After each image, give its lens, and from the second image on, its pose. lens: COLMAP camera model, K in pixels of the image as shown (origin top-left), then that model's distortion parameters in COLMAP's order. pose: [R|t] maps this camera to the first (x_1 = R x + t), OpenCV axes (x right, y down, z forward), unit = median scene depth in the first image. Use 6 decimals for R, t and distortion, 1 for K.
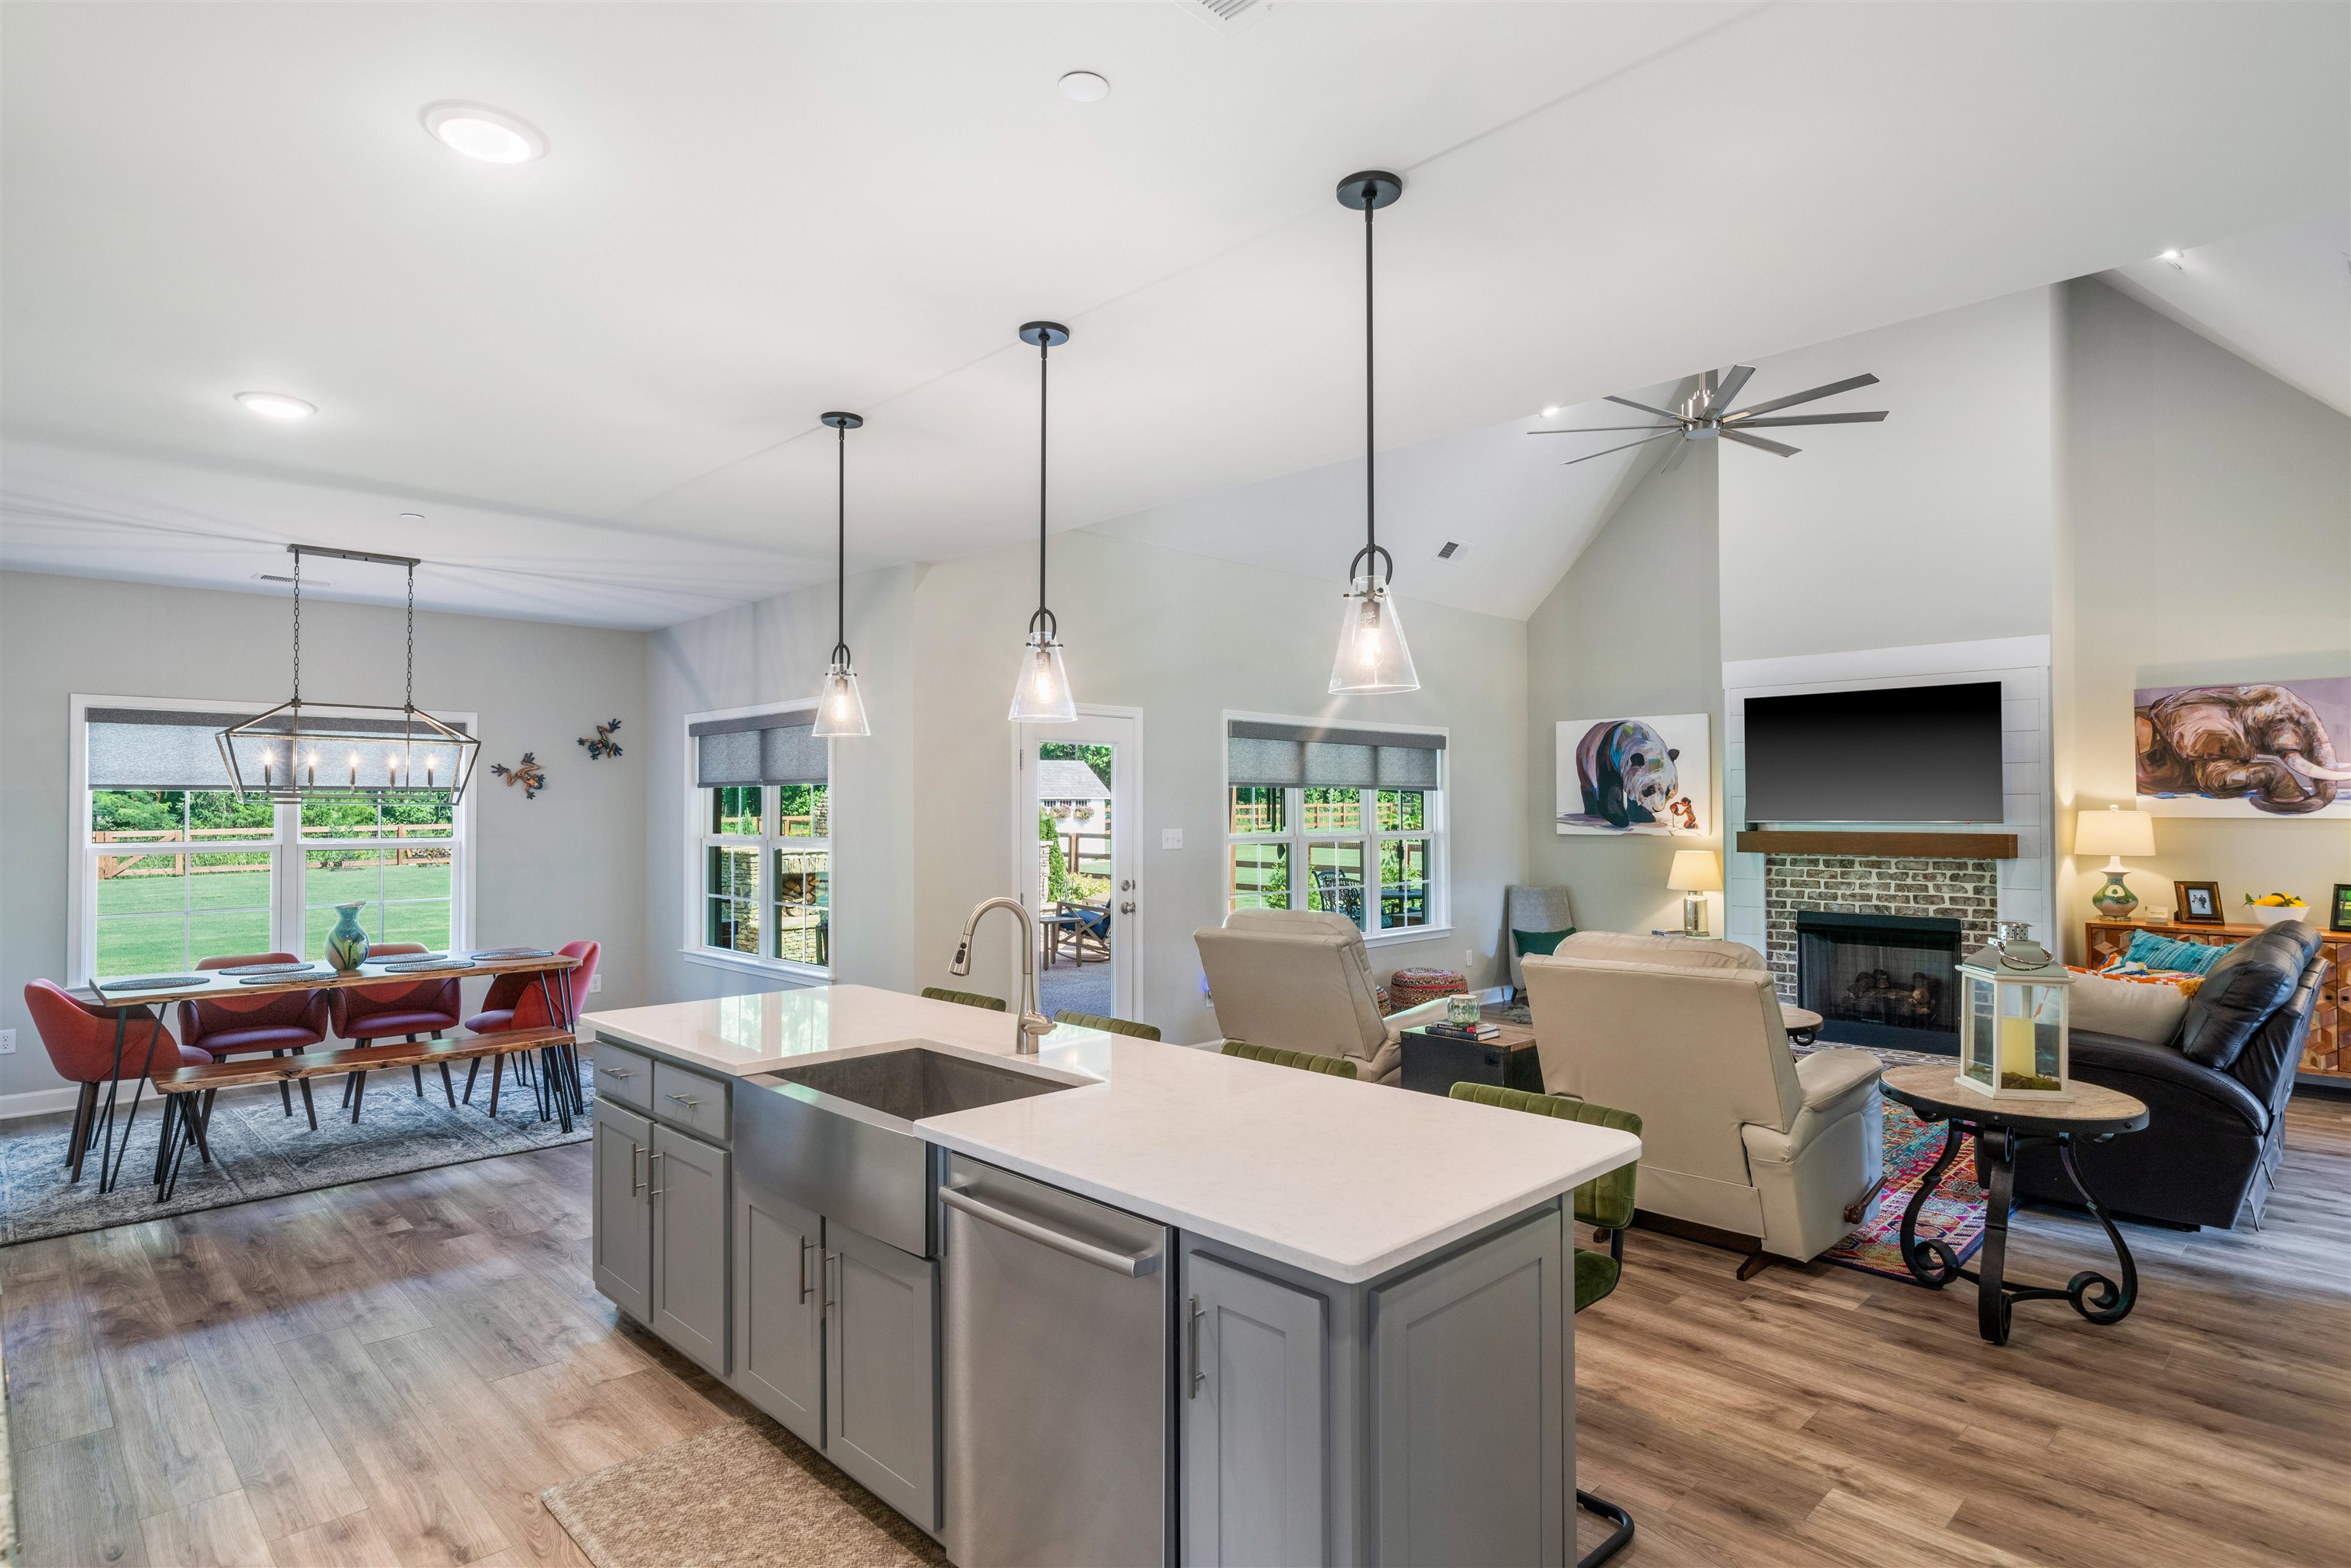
lens RADIAL K [[1253.5, 0, 1167.6], [0, 1253.5, 788.0], [0, 0, 1]] dist [0.002565, -0.000714]
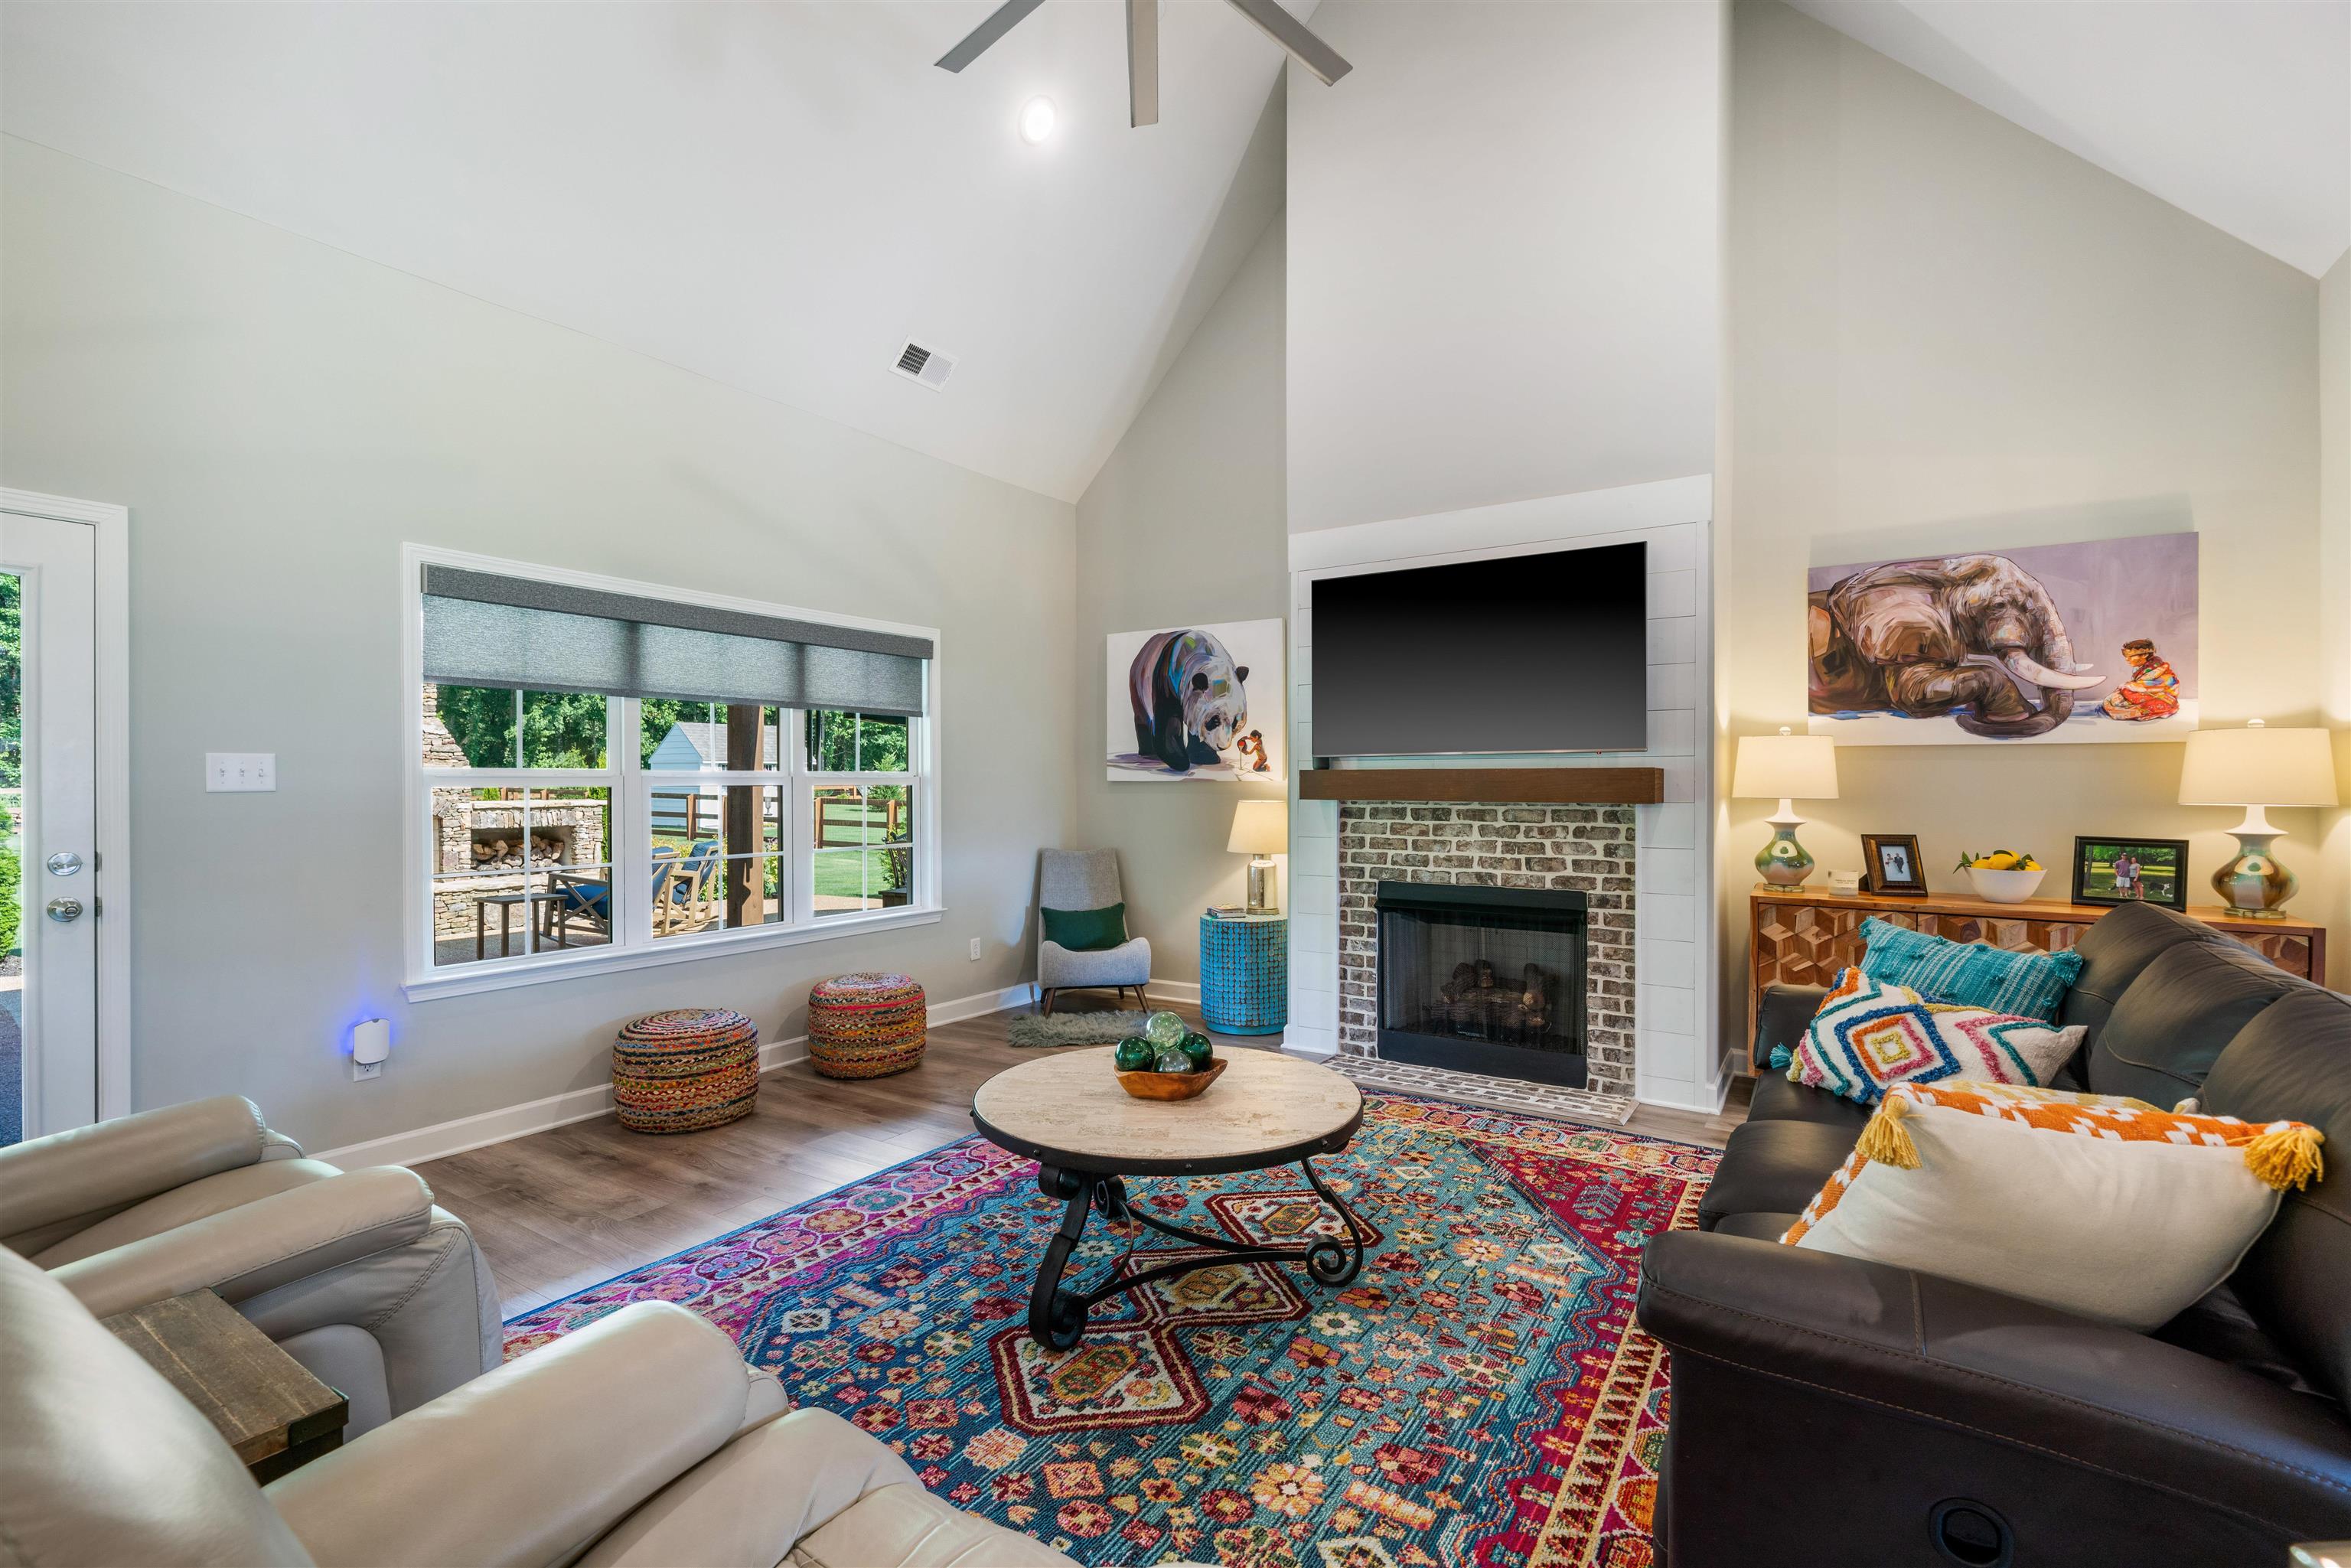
lens RADIAL K [[1056.3, 0, 1176.3], [0, 1056.3, 787.4], [0, 0, 1]] dist [0.001074, -0.000019]
pose [[0.977503, 0.000070, 0.210920, 0.267441], [-0.004943, 0.999733, 0.022579, 0.032204], [-0.210862, -0.023114, 0.977243, 0.445869]]
